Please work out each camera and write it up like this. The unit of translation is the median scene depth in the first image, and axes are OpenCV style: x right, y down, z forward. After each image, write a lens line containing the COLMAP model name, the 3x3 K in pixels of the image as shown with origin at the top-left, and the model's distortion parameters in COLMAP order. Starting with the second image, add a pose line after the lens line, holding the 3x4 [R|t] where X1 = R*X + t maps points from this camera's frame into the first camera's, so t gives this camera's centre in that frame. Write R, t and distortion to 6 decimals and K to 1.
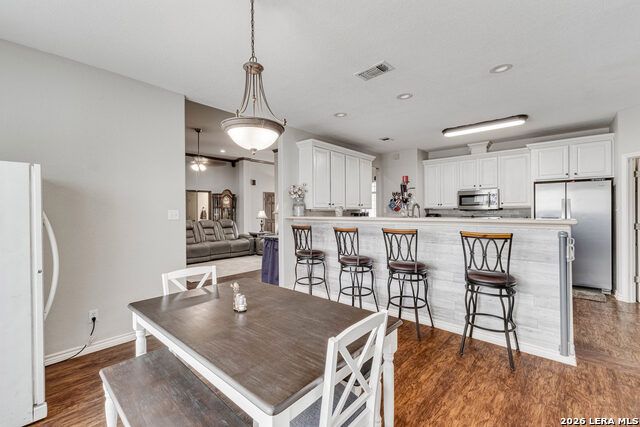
lens RADIAL K [[277.3, 0, 318.3], [0, 277.3, 212.9], [0, 0, 1]] dist [0.007041, -0.000765]
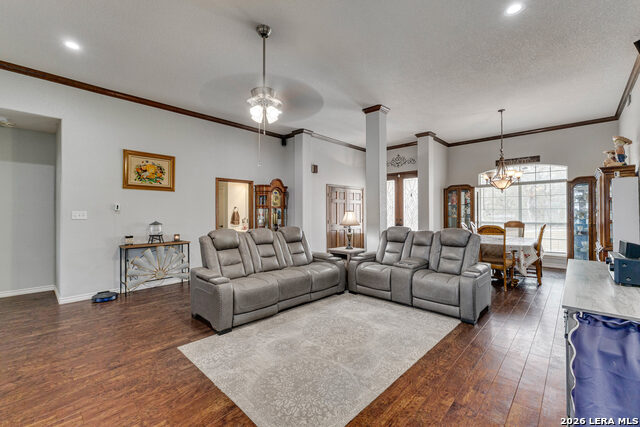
lens RADIAL K [[277.3, 0, 320.3], [0, 277.3, 214.4], [0, 0, 1]] dist [0.007041, -0.000765]
pose [[0.999758, 0.006844, -0.020900, -0.319034], [-0.006886, 0.999974, -0.001971, -0.002310], [0.020886, 0.002114, 0.999780, 0.535728]]
